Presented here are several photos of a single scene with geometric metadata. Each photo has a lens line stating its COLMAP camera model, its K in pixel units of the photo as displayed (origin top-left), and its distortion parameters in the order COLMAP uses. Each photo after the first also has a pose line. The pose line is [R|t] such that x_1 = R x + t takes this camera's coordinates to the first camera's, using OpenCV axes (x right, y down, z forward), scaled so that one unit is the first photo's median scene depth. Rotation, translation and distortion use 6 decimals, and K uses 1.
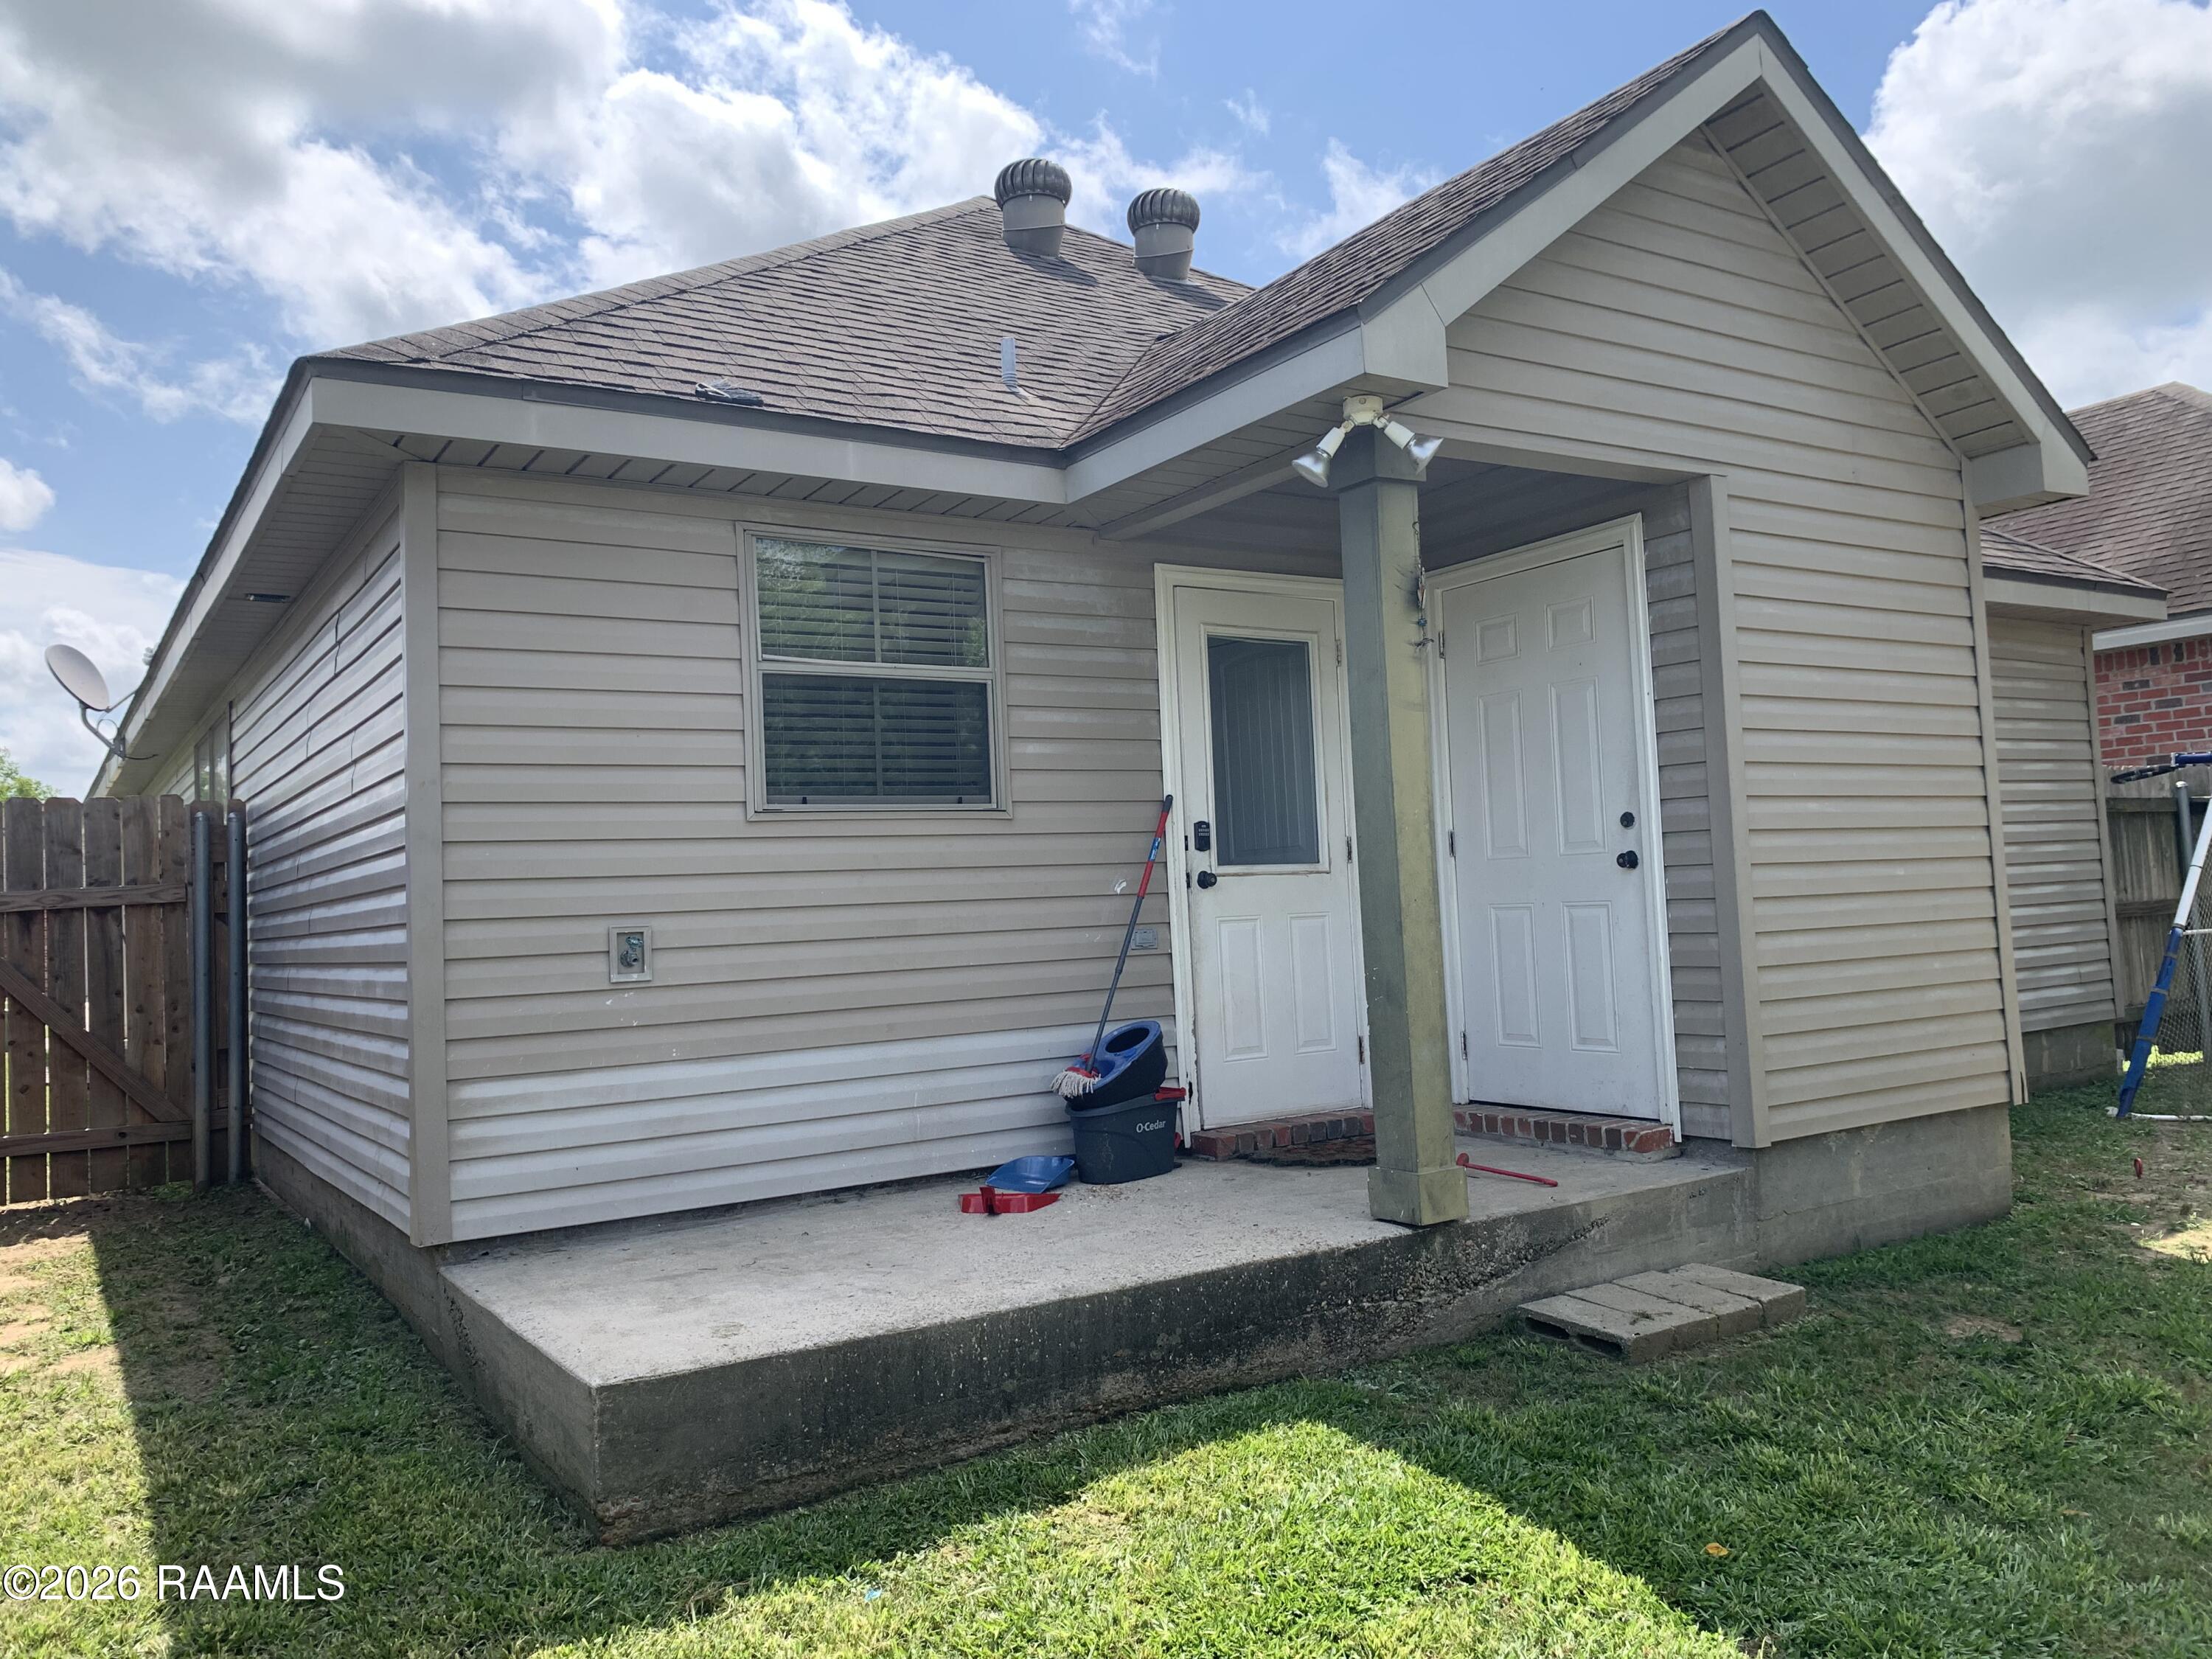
lens RADIAL K [[1680.0, 0, 1106.9], [0, 1680.0, 794.7], [0, 0, 1]] dist [0.007571, -0.010895]
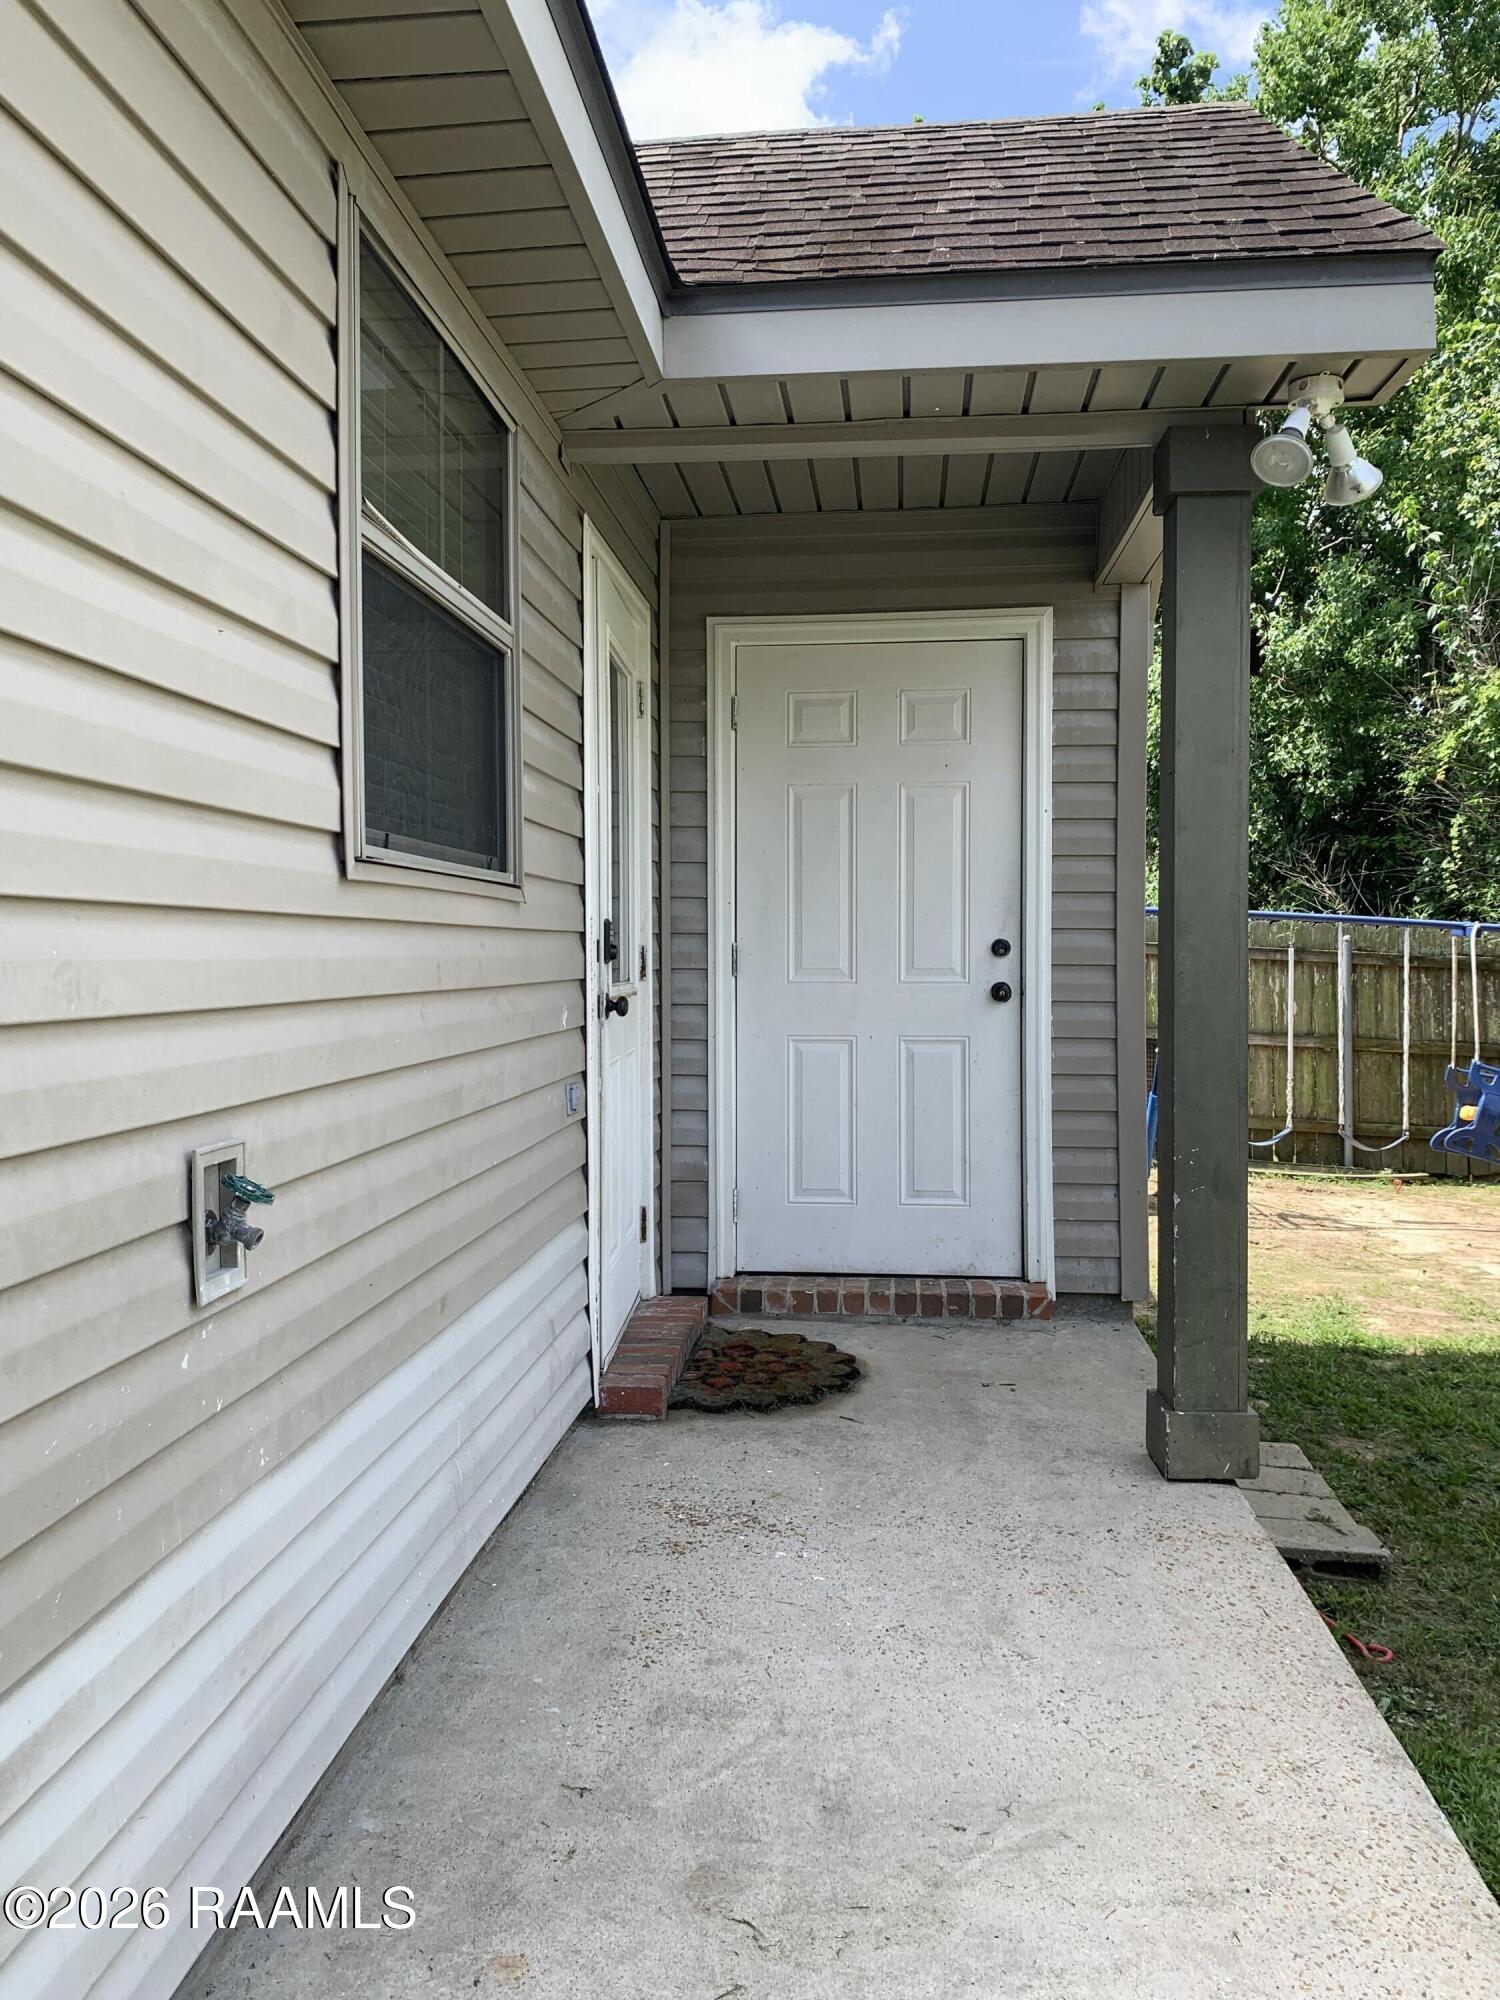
lens RADIAL K [[1519.0, 0, 750.8], [0, 1519.0, 979.1], [0, 0, 1]] dist [0.007571, -0.010895]
pose [[0.626188, 0.026795, 0.779211, -0.434974], [-0.075171, 0.996828, 0.026130, 0.022102], [-0.776040, -0.074936, 0.626216, 0.642793]]
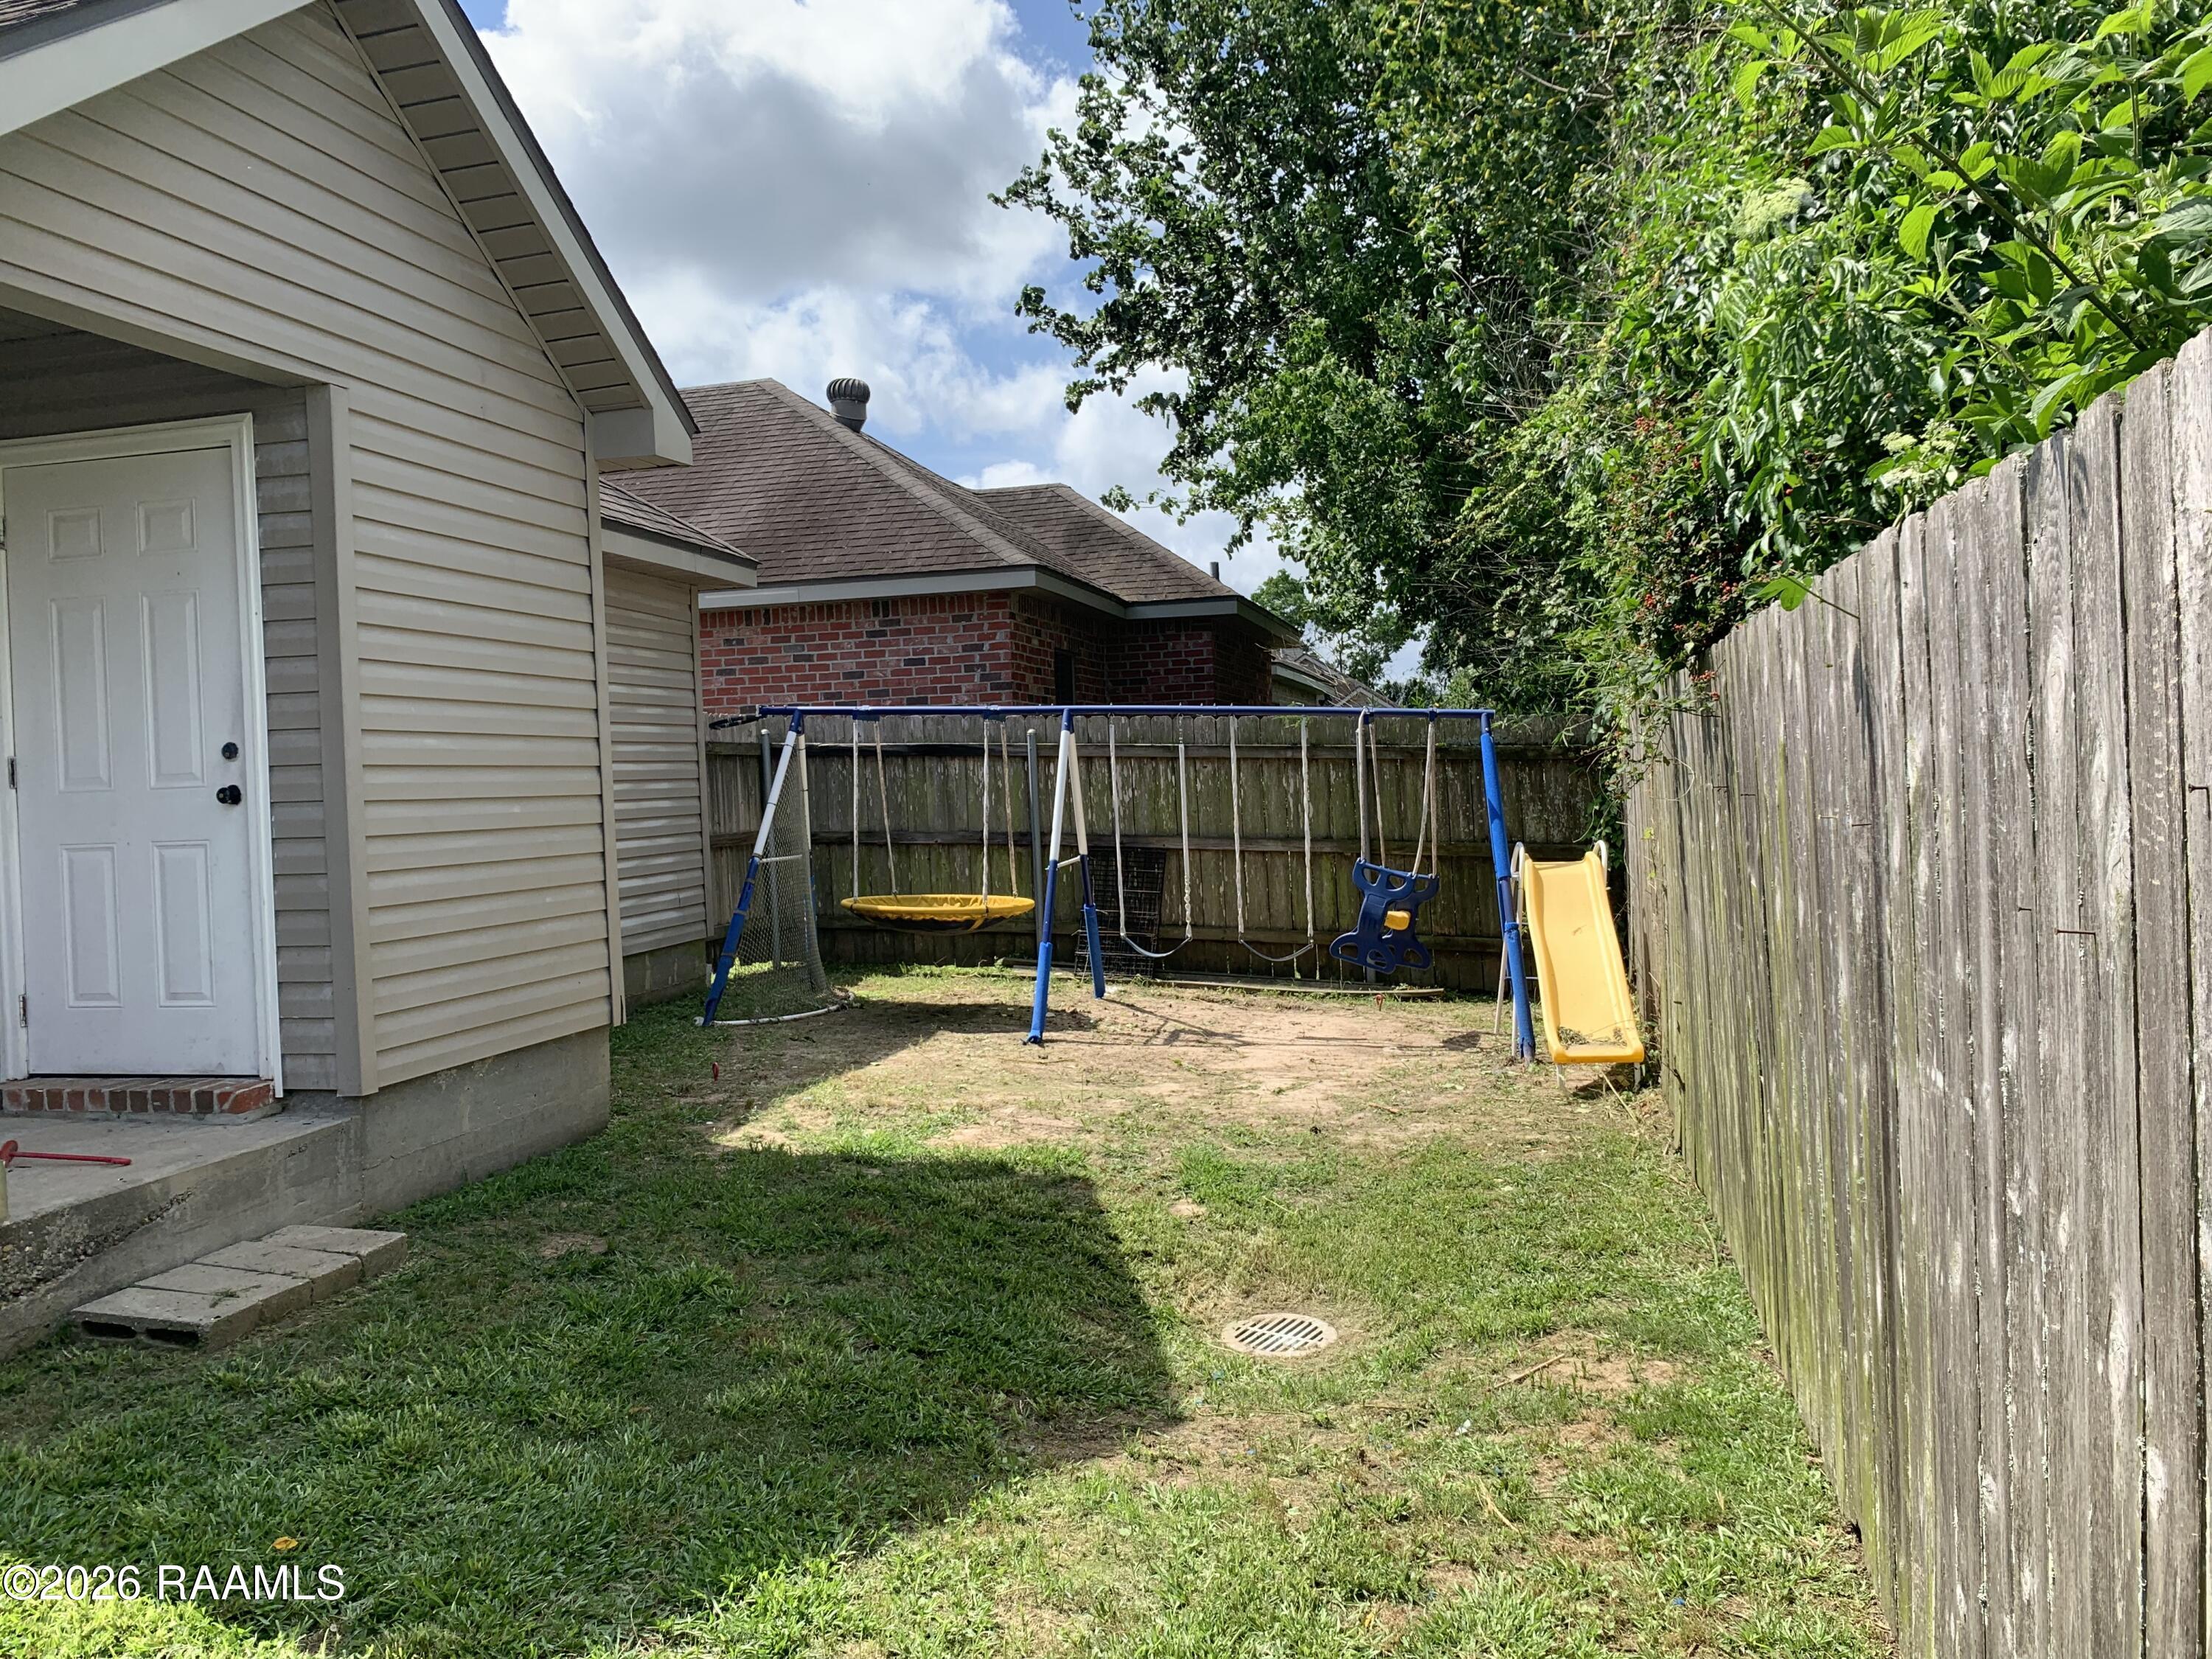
lens RADIAL K [[1680.0, 0, 1090.4], [0, 1680.0, 817.0], [0, 0, 1]] dist [0.007571, -0.010895]
pose [[0.725869, 0.000676, 0.687833, 0.024182], [-0.037878, 0.998521, 0.038992, -0.002633], [-0.686789, -0.054357, 0.724821, 0.022366]]
